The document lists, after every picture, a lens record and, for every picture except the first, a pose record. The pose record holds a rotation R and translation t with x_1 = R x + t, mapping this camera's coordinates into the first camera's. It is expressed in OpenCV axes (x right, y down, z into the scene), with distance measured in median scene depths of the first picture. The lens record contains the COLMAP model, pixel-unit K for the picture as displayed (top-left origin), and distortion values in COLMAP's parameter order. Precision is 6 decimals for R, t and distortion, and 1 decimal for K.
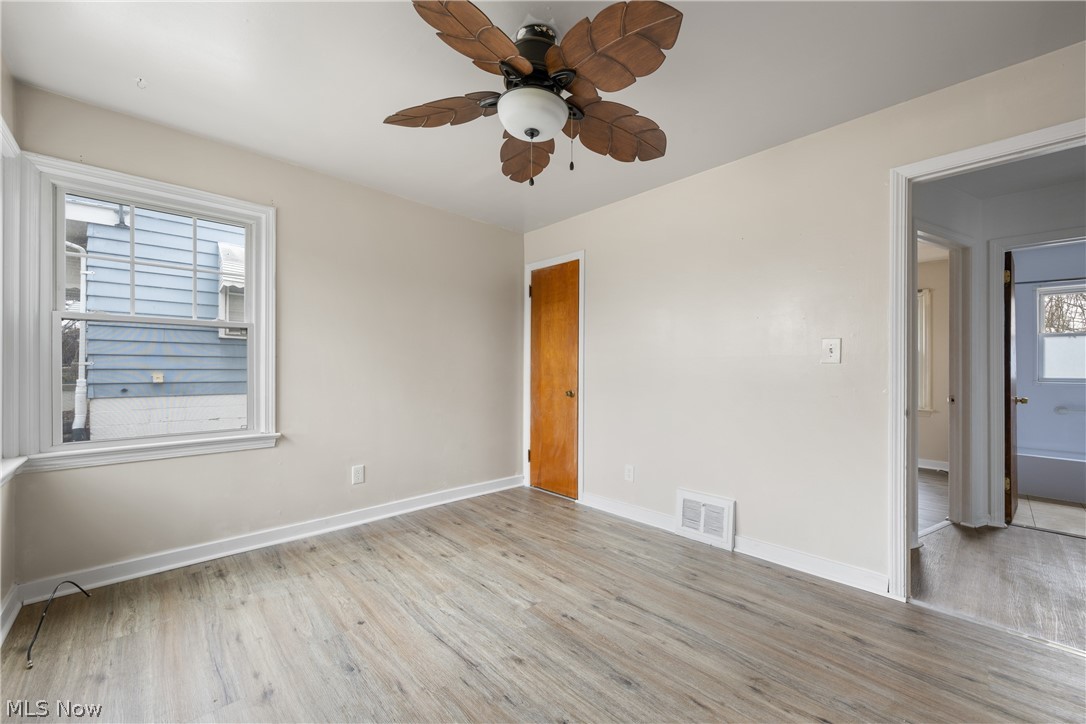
lens RADIAL K [[426.4, 0, 544.3], [0, 426.4, 368.3], [0, 0, 1]] dist [0.000919, 0.000097]
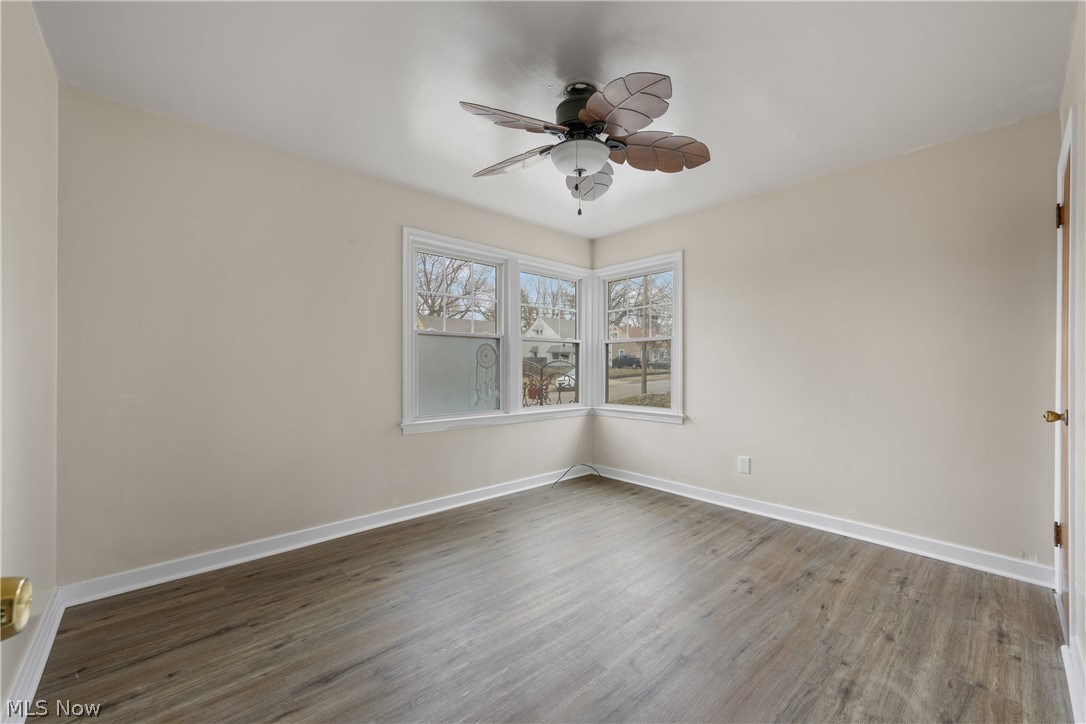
lens RADIAL K [[426.4, 0, 544.3], [0, 426.4, 368.3], [0, 0, 1]] dist [0.000919, 0.000097]
pose [[-0.016443, 0.000716, -0.999865, 0.730100], [0.000743, 0.999999, 0.000704, 0.003148], [0.999865, -0.000731, -0.016444, 0.570828]]
